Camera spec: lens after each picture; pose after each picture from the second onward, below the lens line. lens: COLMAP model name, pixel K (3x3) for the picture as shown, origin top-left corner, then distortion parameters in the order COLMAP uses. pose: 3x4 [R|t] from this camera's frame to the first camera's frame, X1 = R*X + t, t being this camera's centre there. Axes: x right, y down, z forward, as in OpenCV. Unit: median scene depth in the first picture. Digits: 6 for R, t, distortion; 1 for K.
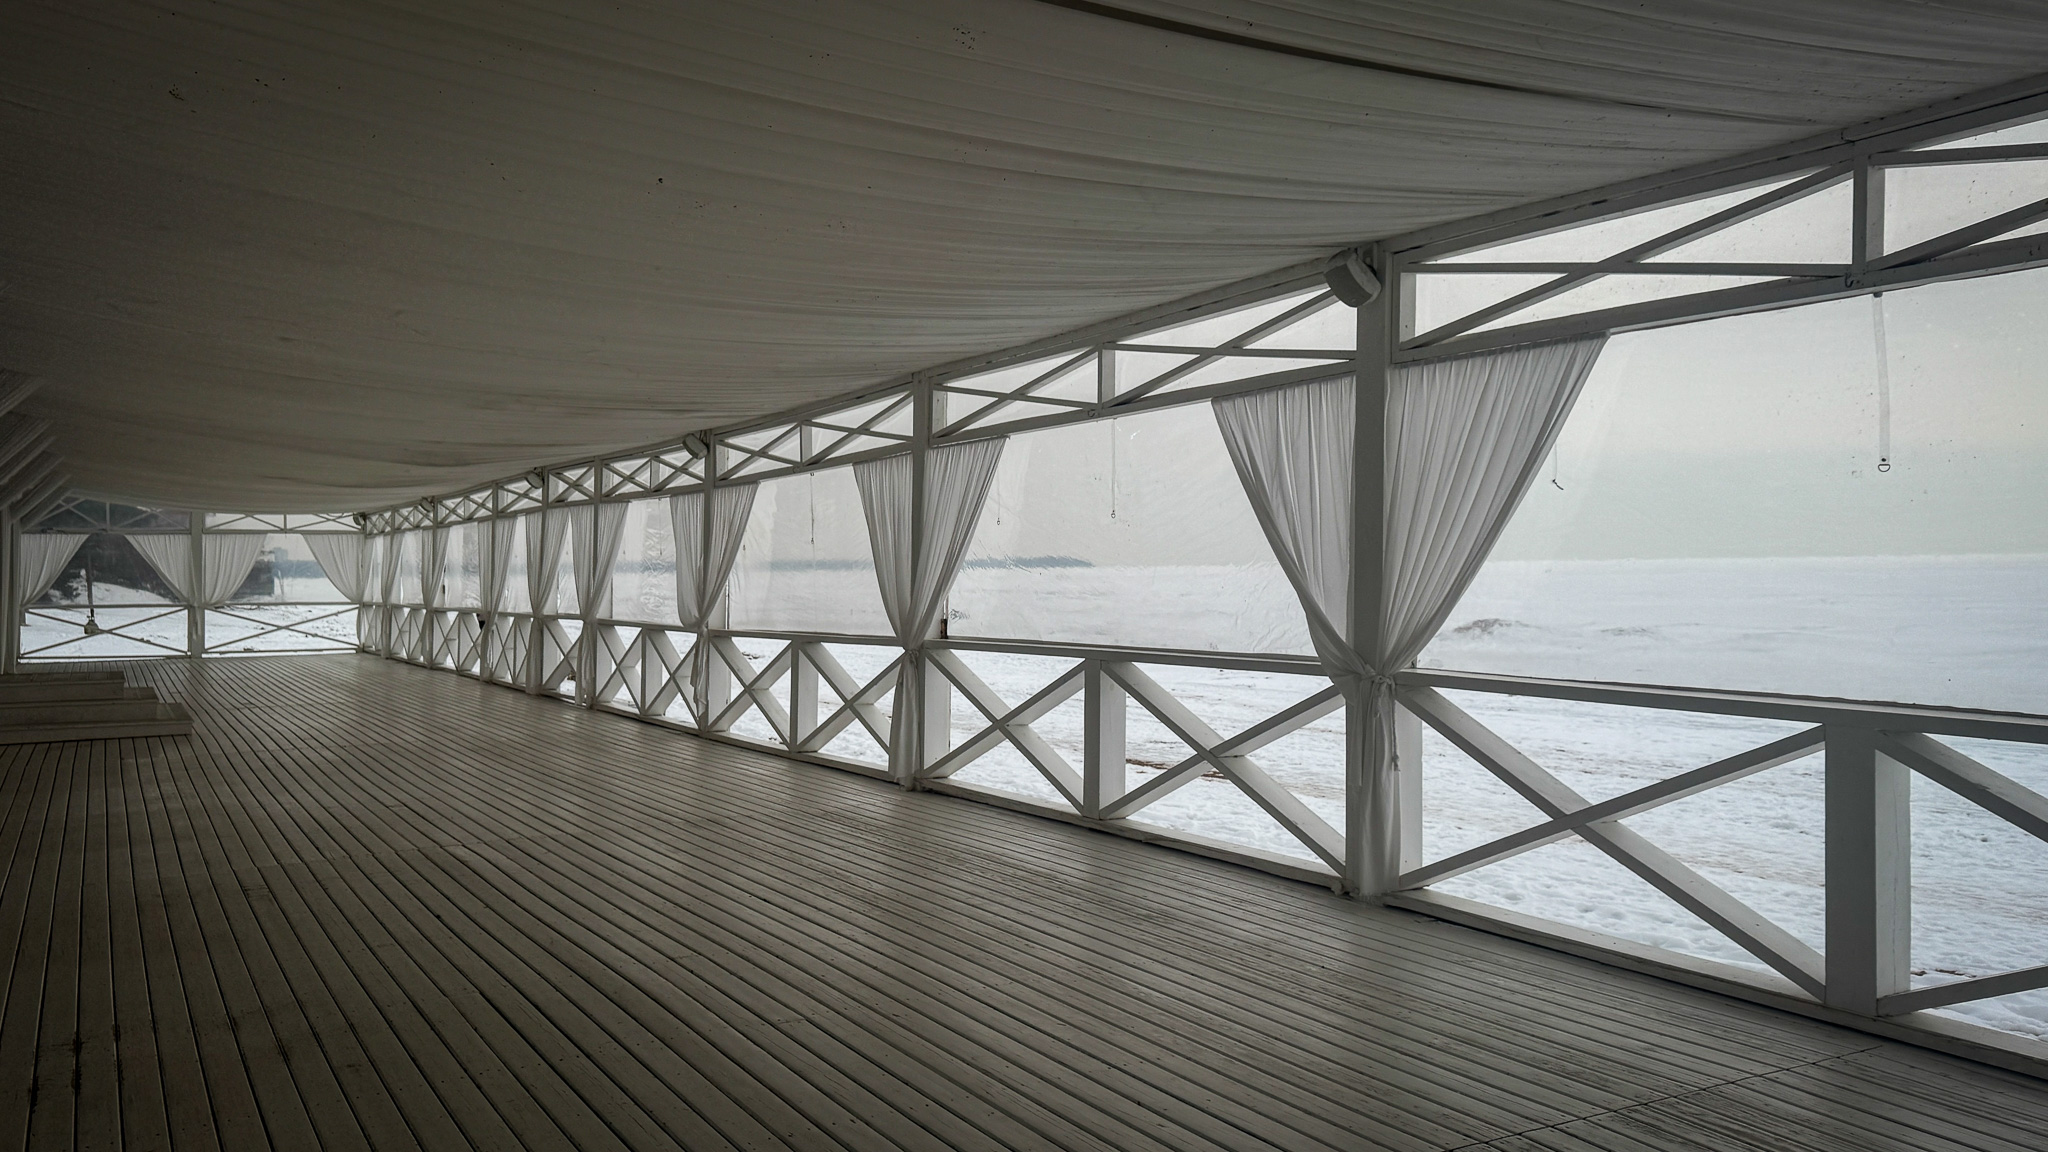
lens RADIAL K [[1684.2, 0, 1057.7], [0, 1684.2, 579.7], [0, 0, 1]] dist [0.171710, -0.277105]
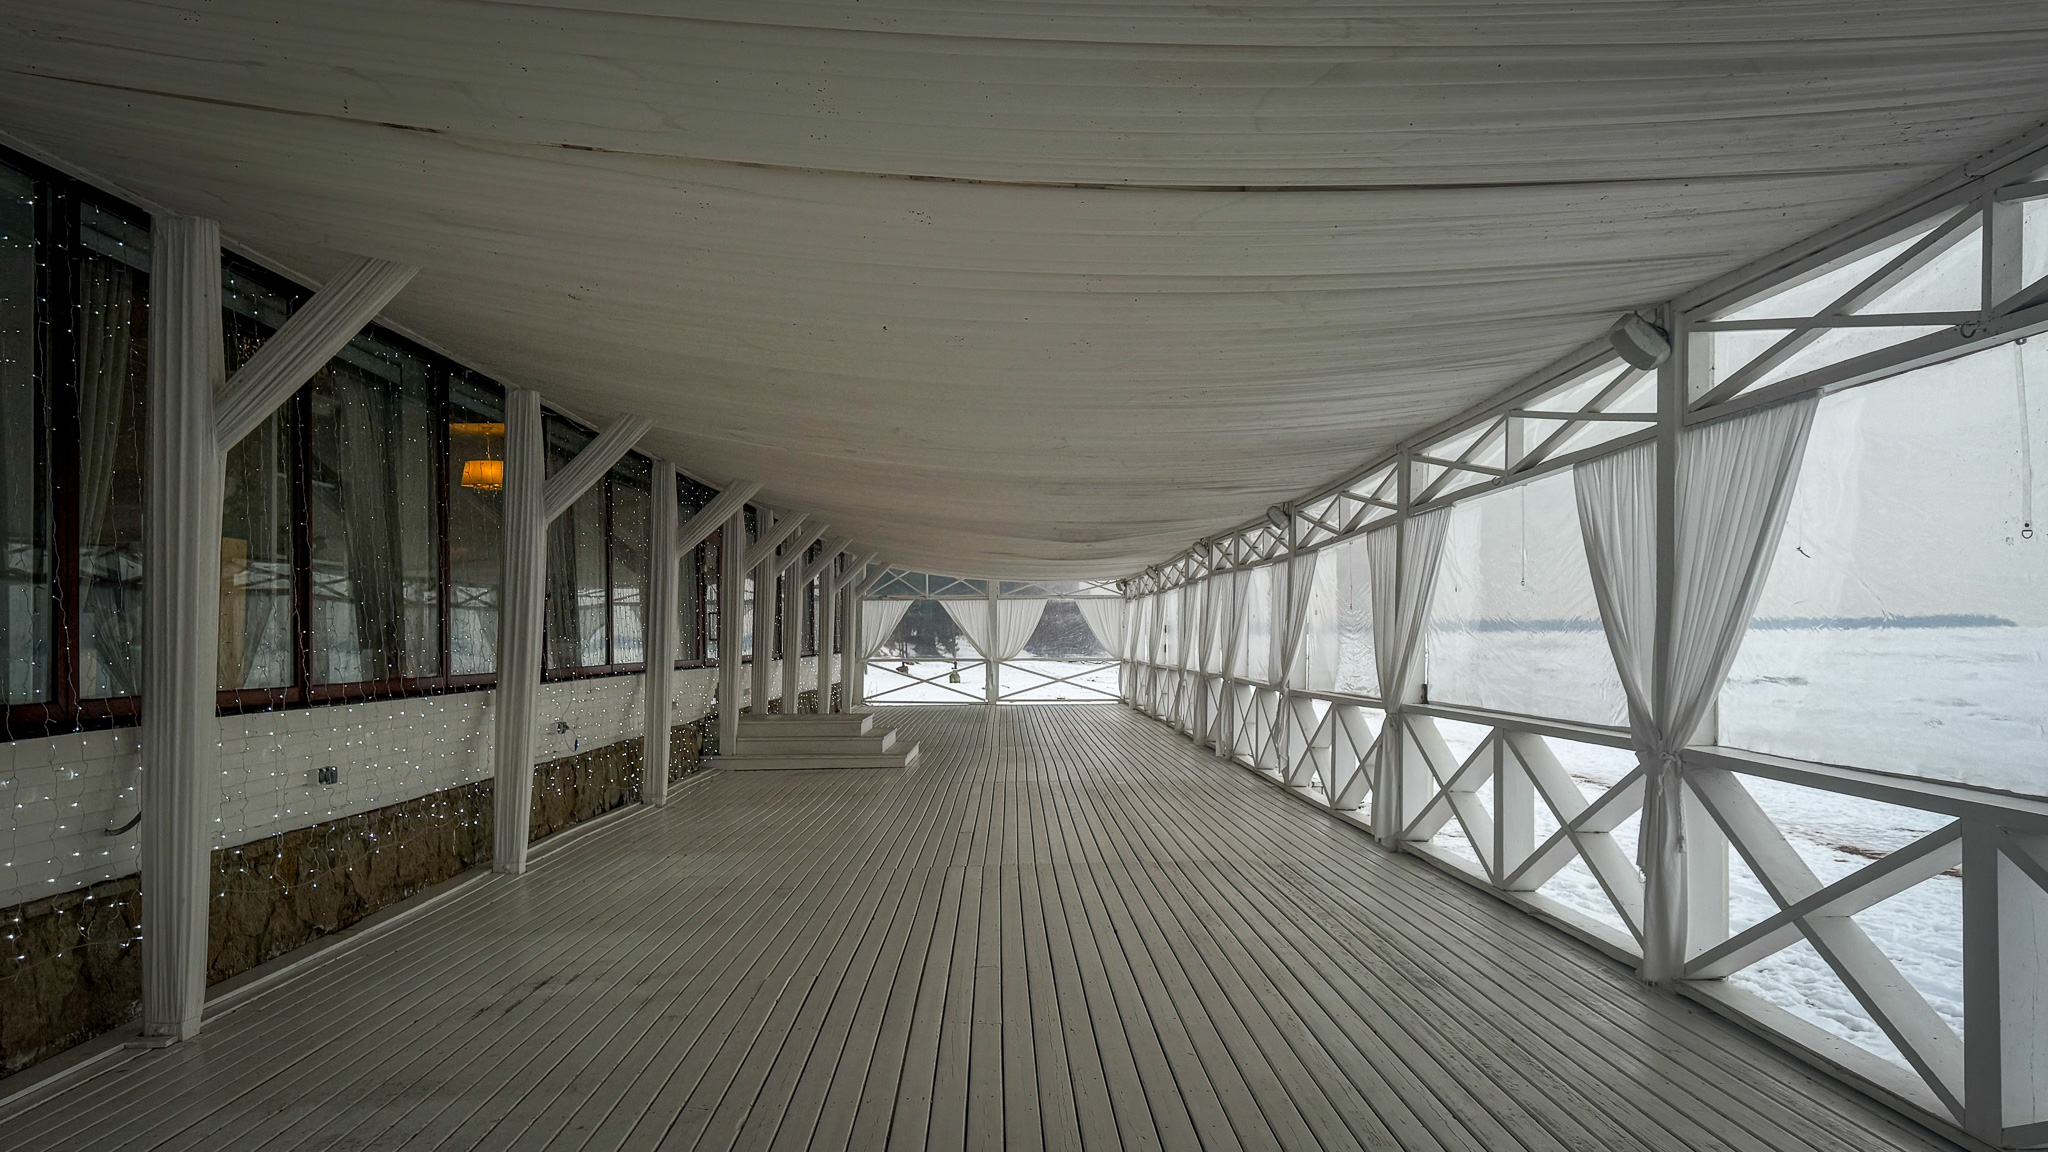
lens RADIAL K [[1684.2, 0, 1057.7], [0, 1684.2, 579.7], [0, 0, 1]] dist [0.171710, -0.277105]
pose [[0.887103, -0.012542, -0.461402, 0.154523], [-0.003261, 0.999435, -0.033437, -0.003241], [0.461561, 0.031167, 0.886561, -0.009039]]
